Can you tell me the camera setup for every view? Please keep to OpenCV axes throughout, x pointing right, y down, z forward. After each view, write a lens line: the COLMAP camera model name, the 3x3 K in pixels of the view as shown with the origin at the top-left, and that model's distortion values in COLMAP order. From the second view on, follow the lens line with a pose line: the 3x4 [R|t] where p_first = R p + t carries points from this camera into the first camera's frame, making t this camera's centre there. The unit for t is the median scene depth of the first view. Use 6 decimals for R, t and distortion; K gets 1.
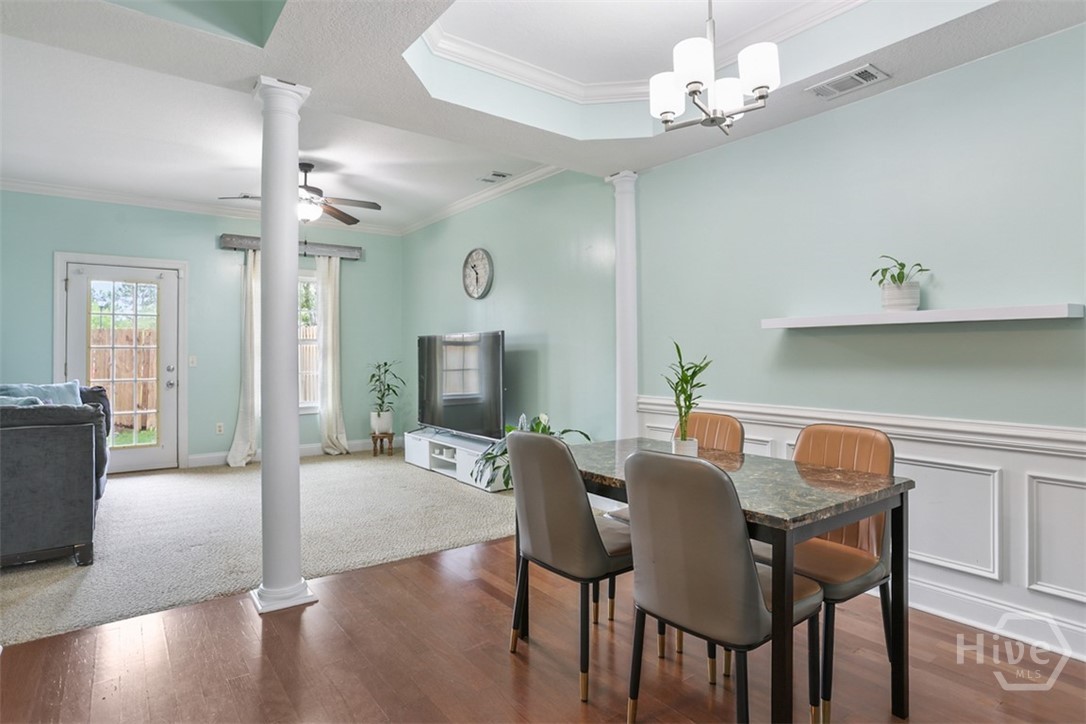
lens RADIAL K [[608.3, 0, 539.0], [0, 608.3, 349.5], [0, 0, 1]] dist [-0.001232, 0.000658]
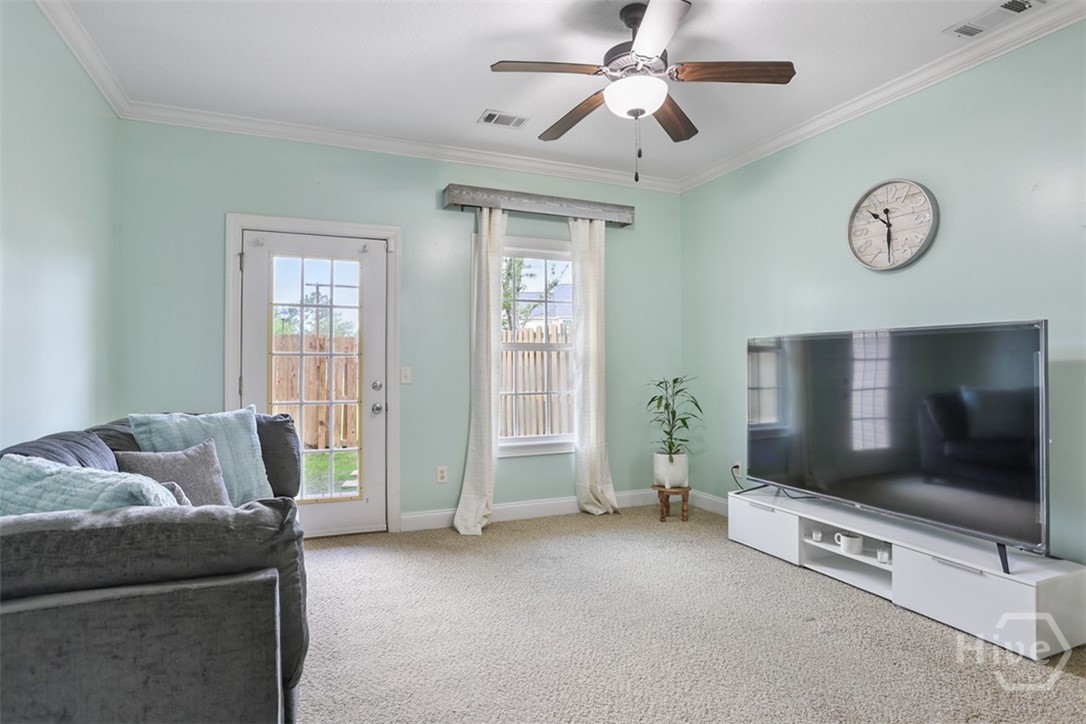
lens RADIAL K [[603.4, 0, 579.0], [0, 603.4, 364.1], [0, 0, 1]] dist [-0.050062, 0.001455]
pose [[0.986677, 0.004609, -0.162626, -0.272848], [-0.003451, 0.999967, 0.007403, 0.001937], [0.162655, -0.006743, 0.986660, 0.374184]]
